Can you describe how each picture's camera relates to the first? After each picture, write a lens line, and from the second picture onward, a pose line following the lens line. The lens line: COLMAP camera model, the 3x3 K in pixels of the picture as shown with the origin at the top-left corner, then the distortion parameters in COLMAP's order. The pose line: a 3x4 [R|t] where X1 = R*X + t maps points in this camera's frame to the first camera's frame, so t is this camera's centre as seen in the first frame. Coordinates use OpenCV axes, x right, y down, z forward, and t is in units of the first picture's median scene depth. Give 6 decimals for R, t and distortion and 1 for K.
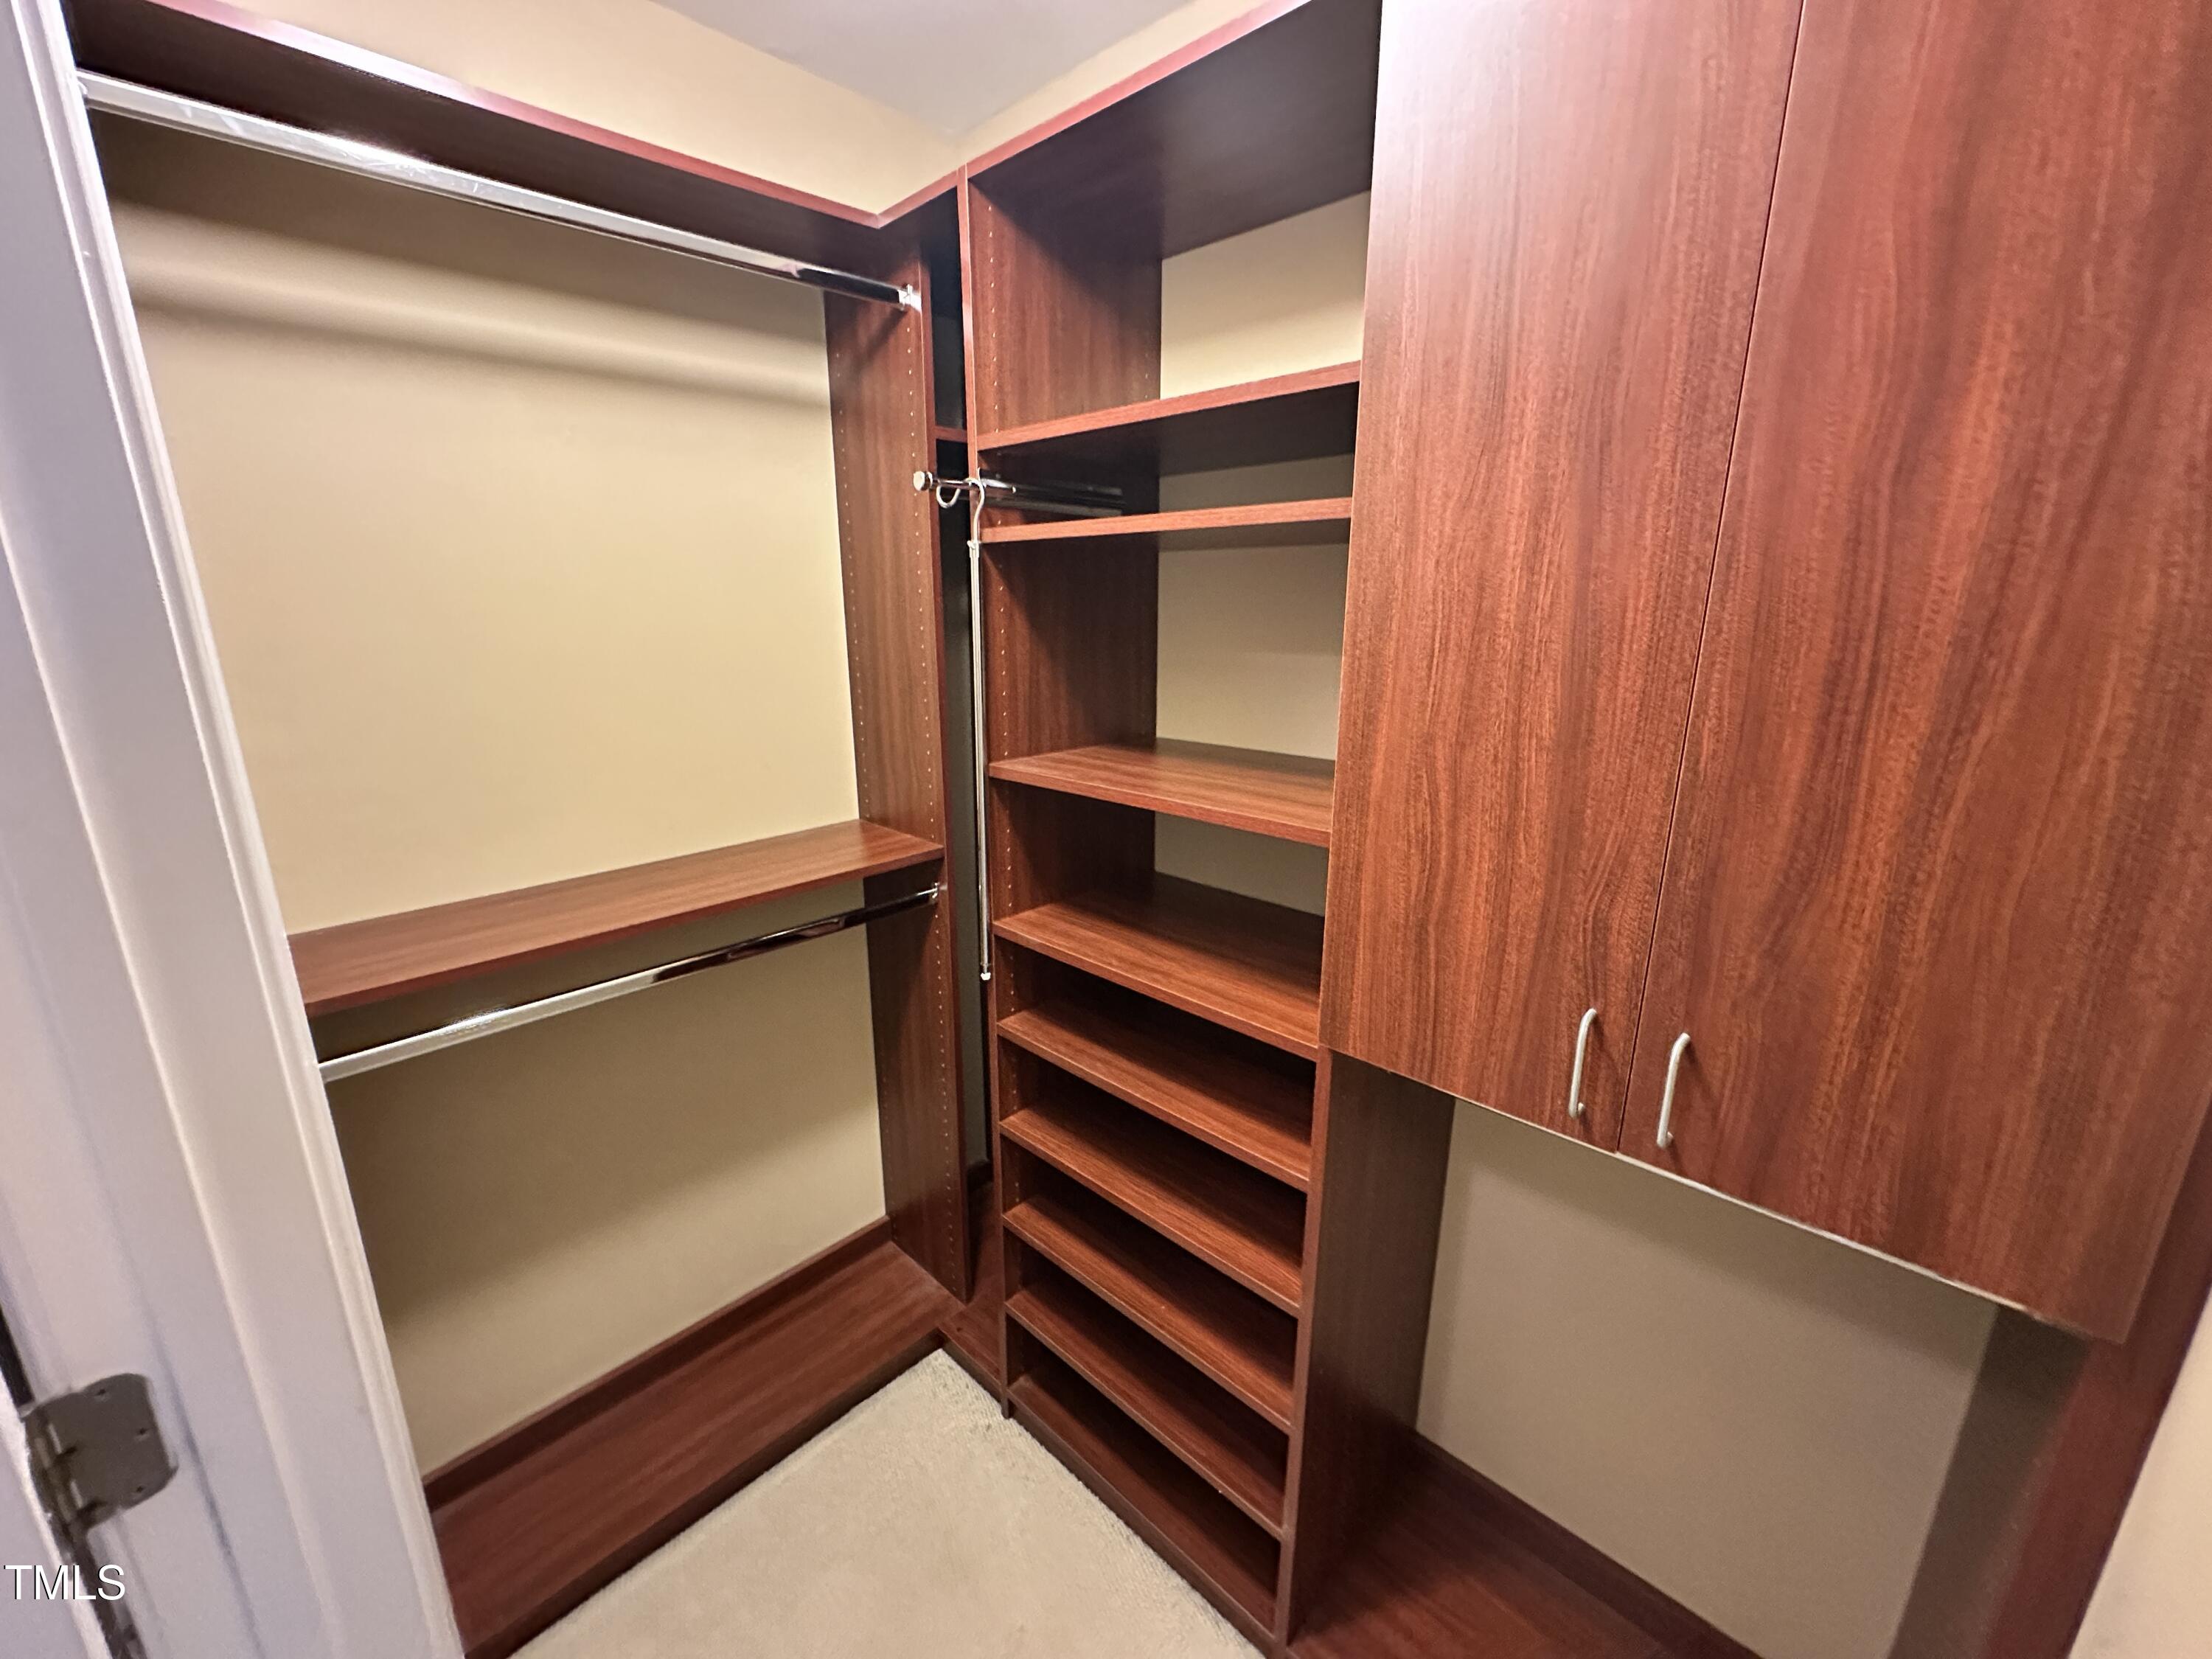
lens RADIAL K [[891.3, 0, 1103.2], [0, 891.3, 829.3], [0, 0, 1]] dist [-0.002583, -0.000122]
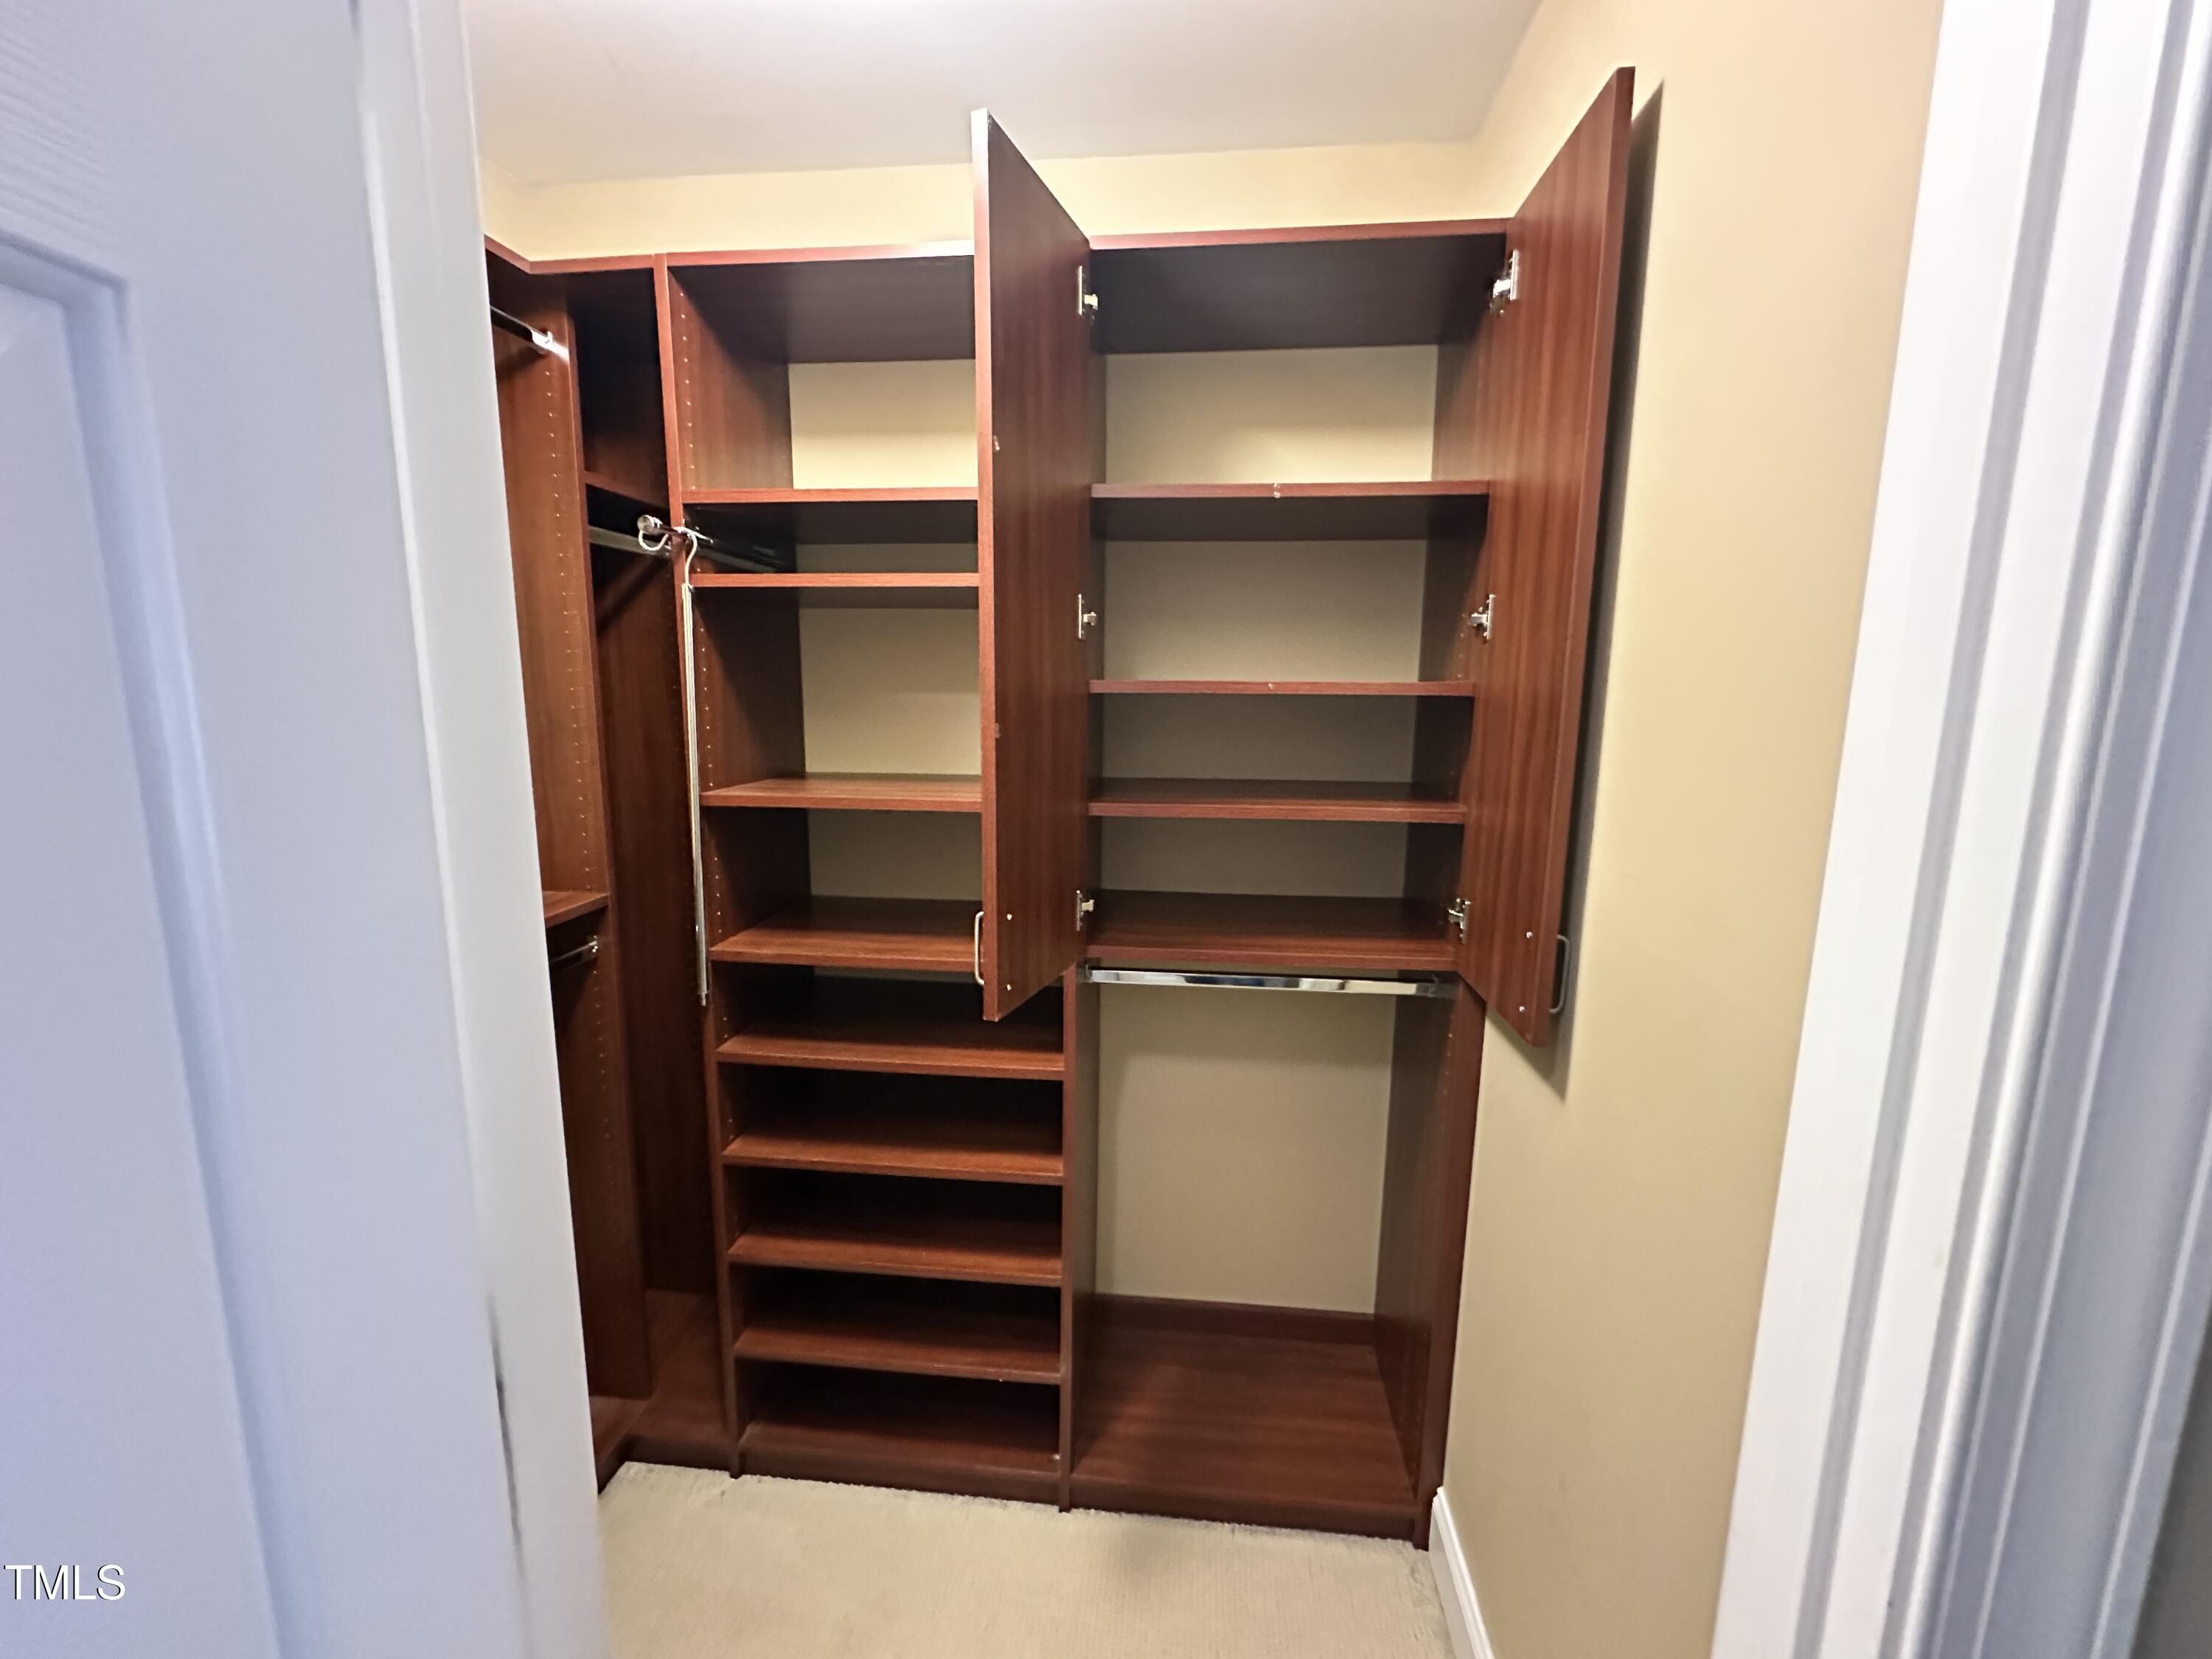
lens RADIAL K [[891.3, 0, 1105.8], [0, 891.3, 827.2], [0, 0, 1]] dist [-0.002583, -0.000122]
pose [[0.777541, -0.093474, 0.621846, -0.405052], [0.147294, 0.988452, -0.035592, 0.070081], [-0.611339, 0.119268, 0.782330, -0.102634]]
